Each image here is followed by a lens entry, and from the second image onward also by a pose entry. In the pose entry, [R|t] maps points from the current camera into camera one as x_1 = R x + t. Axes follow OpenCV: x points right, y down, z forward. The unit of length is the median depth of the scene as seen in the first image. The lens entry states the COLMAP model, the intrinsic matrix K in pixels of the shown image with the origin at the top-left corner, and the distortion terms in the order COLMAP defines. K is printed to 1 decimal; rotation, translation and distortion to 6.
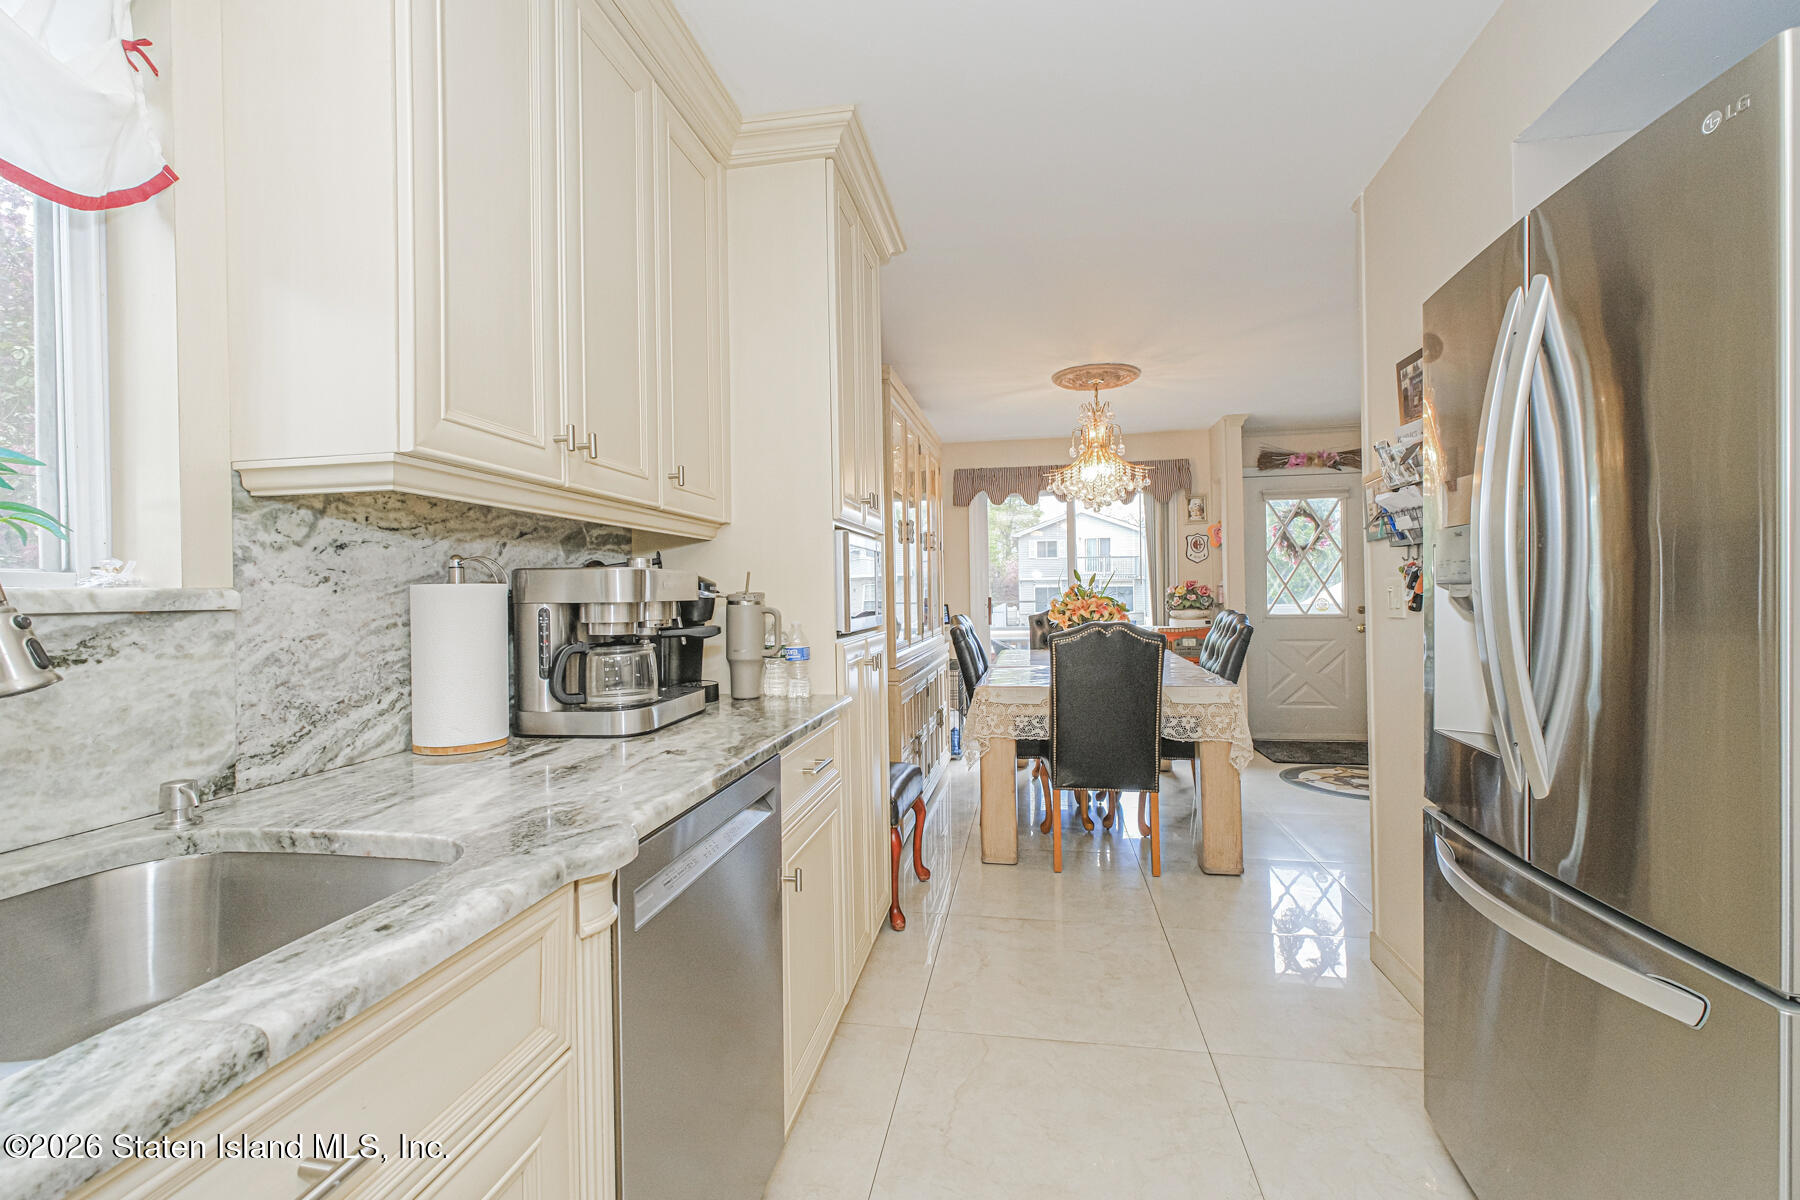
lens RADIAL K [[771.6, 0, 901.1], [0, 771.6, 598.6], [0, 0, 1]] dist [-0.002656, 0.000204]
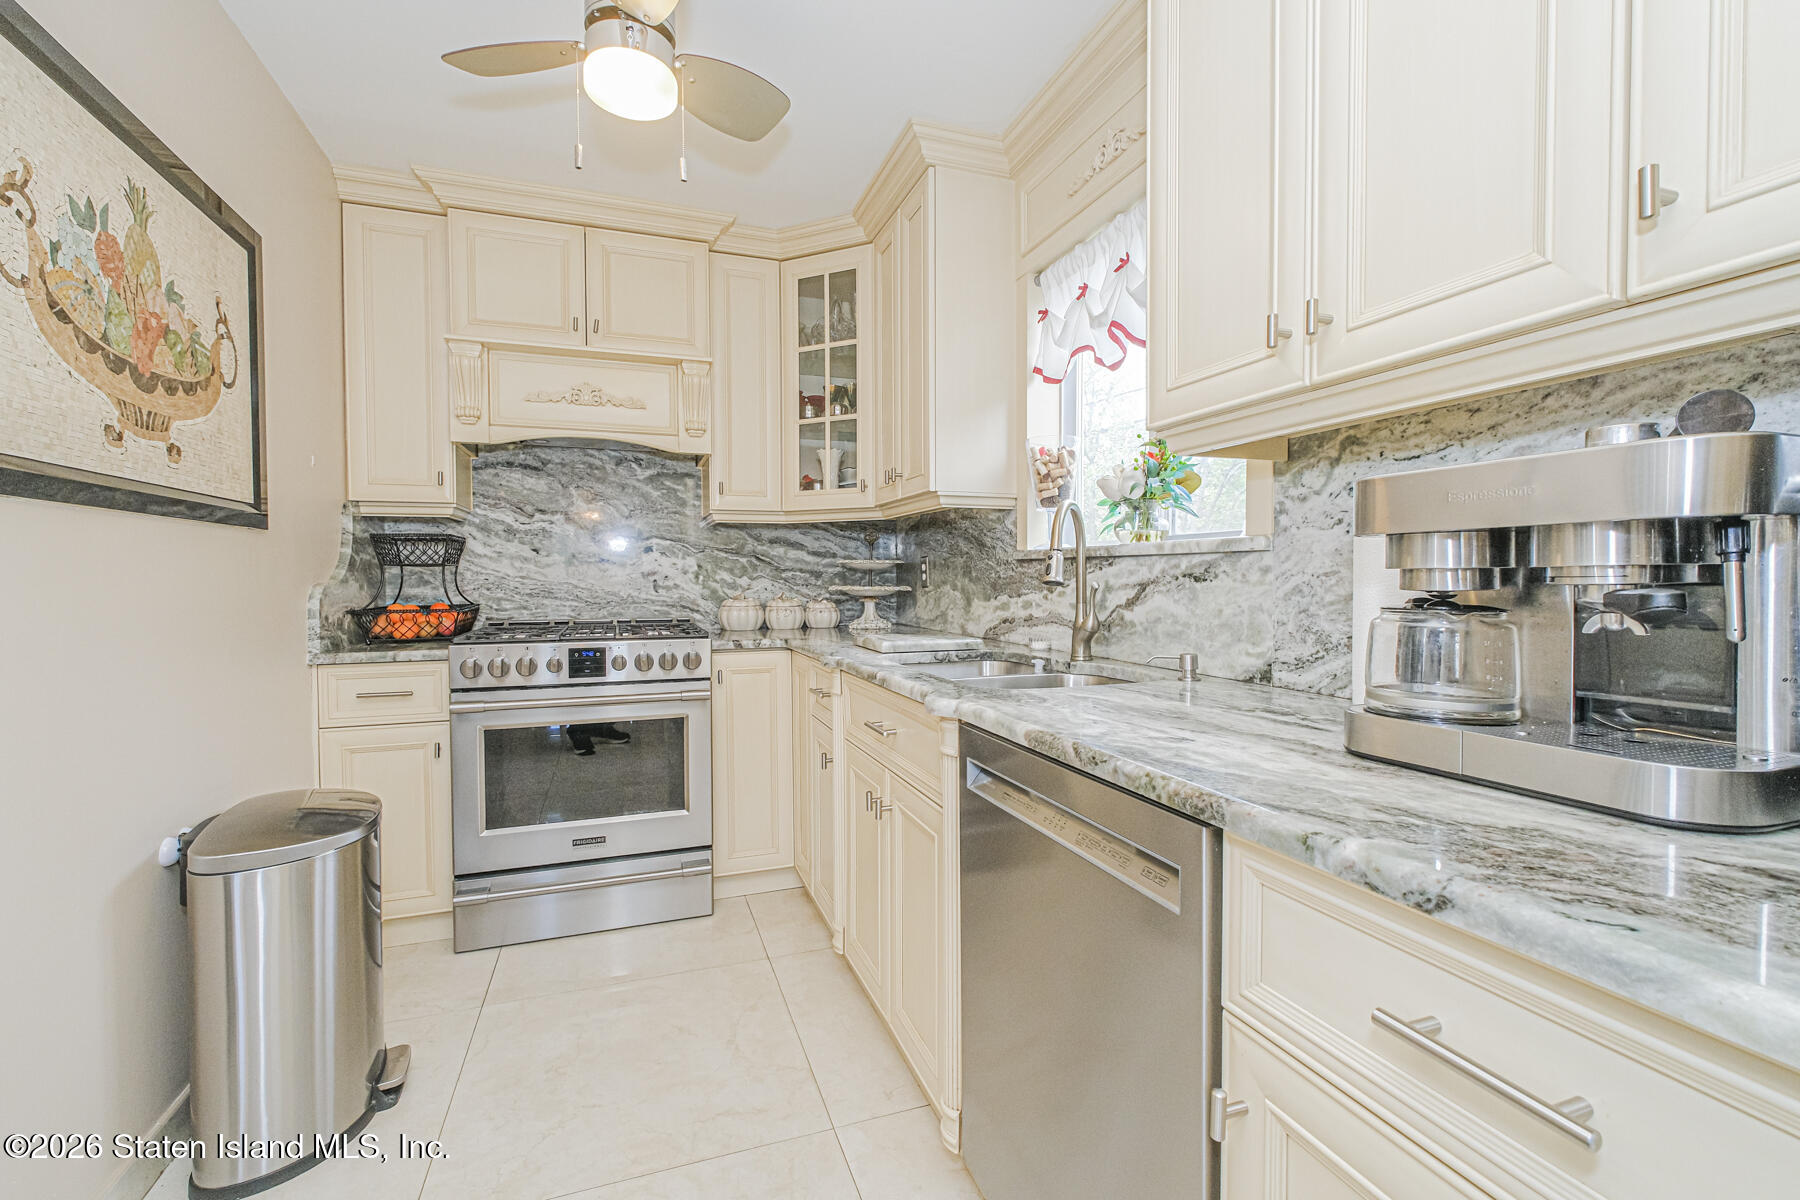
lens RADIAL K [[771.6, 0, 893.8], [0, 771.6, 593.8], [0, 0, 1]] dist [-0.002656, 0.000204]
pose [[-0.869859, 0.032064, -0.492257, 0.178303], [0.015969, 0.999193, 0.036866, 0.014389], [0.493042, 0.024208, -0.869669, 0.873765]]
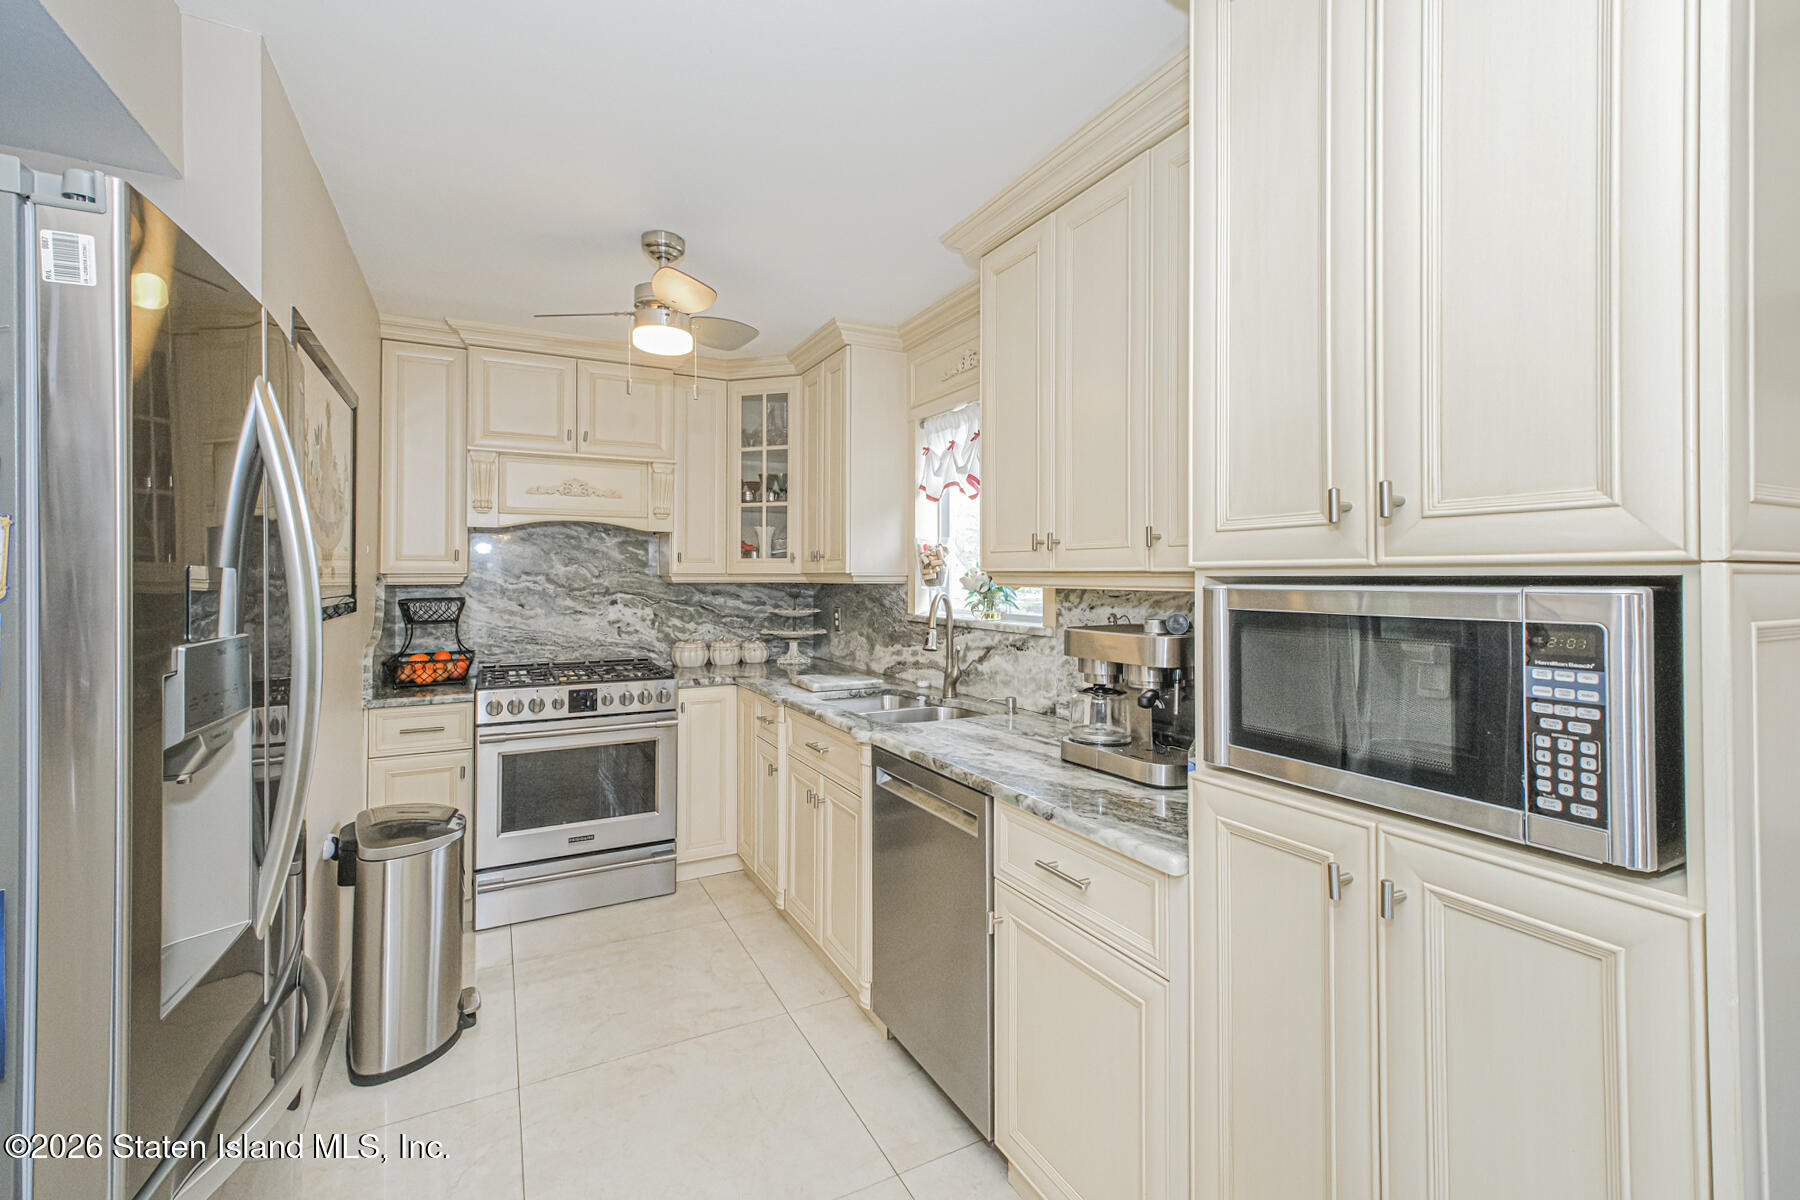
lens RADIAL K [[771.6, 0, 911.6], [0, 771.6, 573.4], [0, 0, 1]] dist [-0.002656, 0.000204]
pose [[-0.781268, 0.013382, -0.624053, 0.422541], [0.008511, 0.999906, 0.010787, -0.095405], [0.624138, 0.003116, -0.781308, 1.191588]]
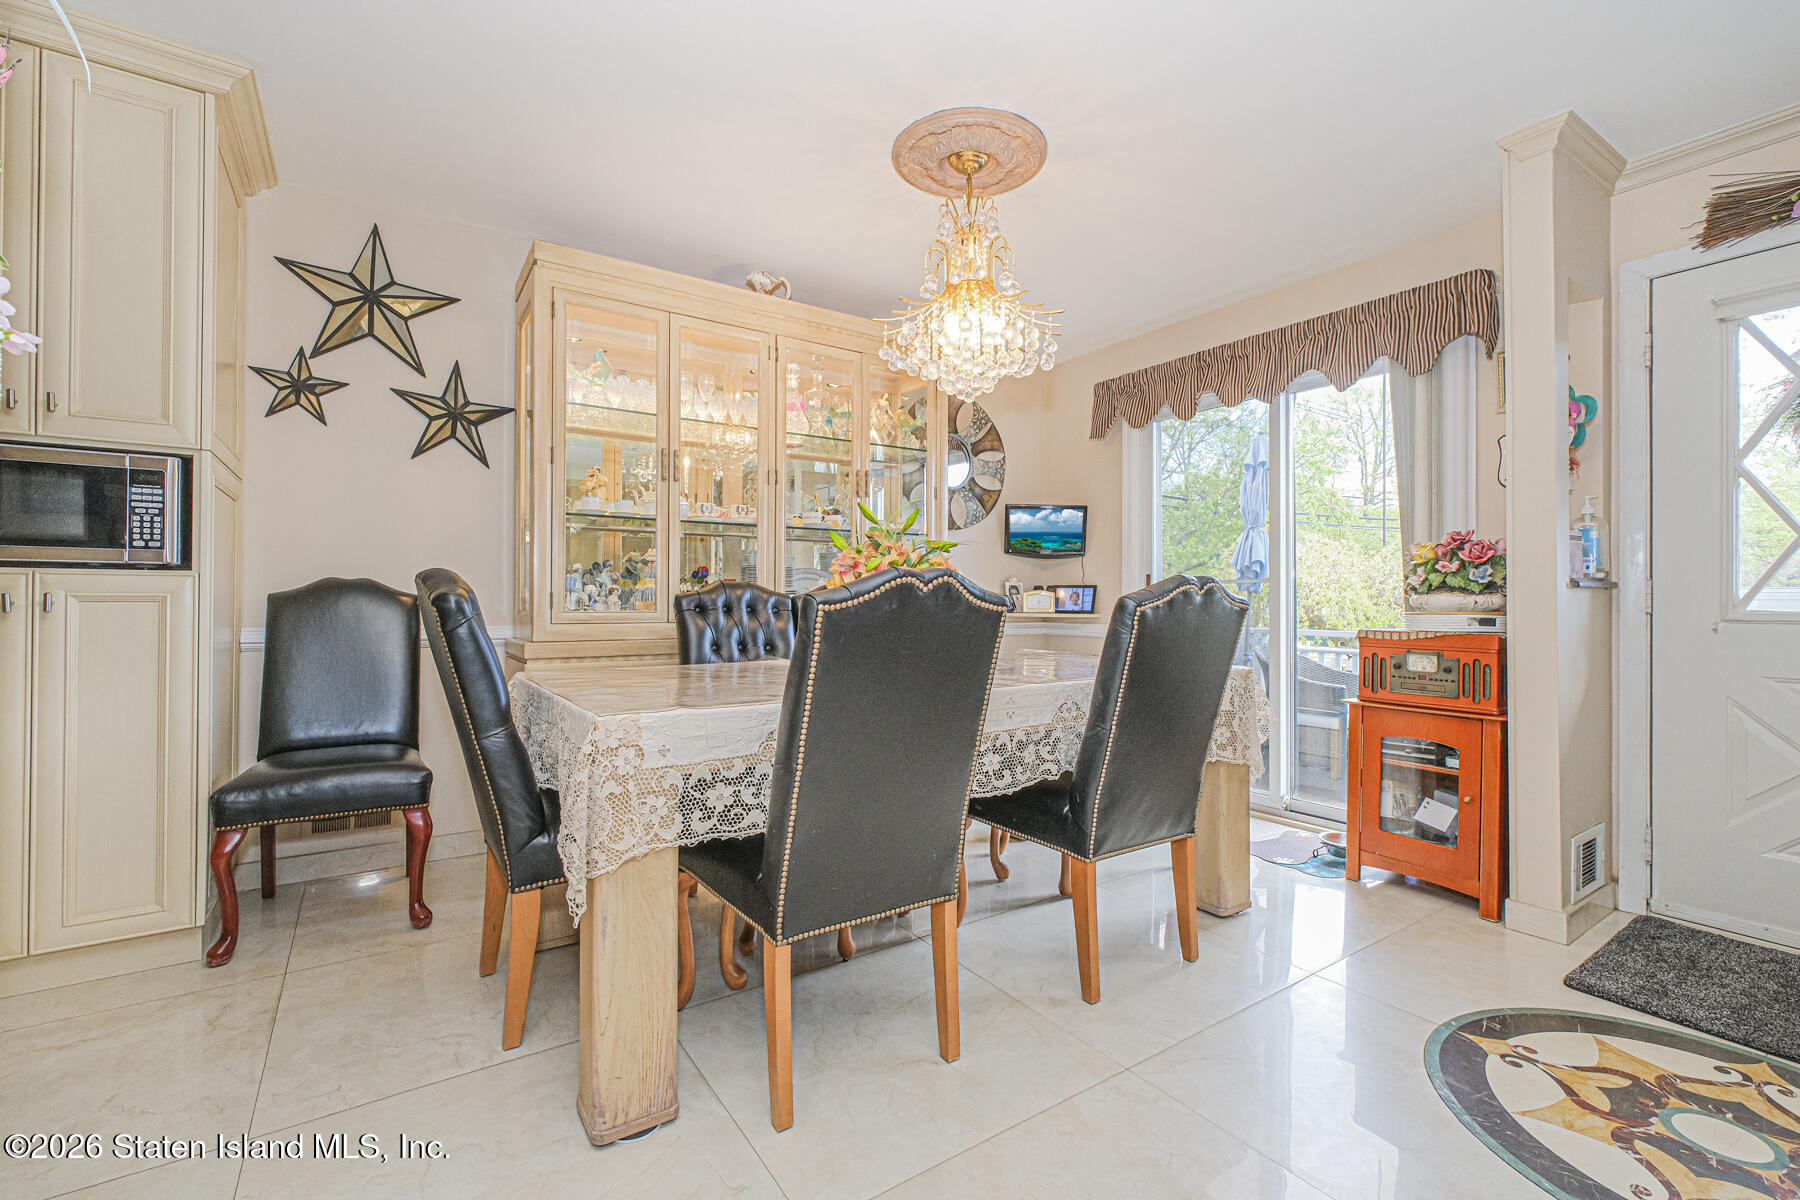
lens RADIAL K [[771.6, 0, 917.4], [0, 771.6, 597.8], [0, 0, 1]] dist [-0.002656, 0.000204]
pose [[0.708300, 0.015907, -0.705732, 1.174115], [-0.018220, 0.999825, 0.004250, 0.051552], [0.705676, 0.009849, 0.708466, 1.107352]]
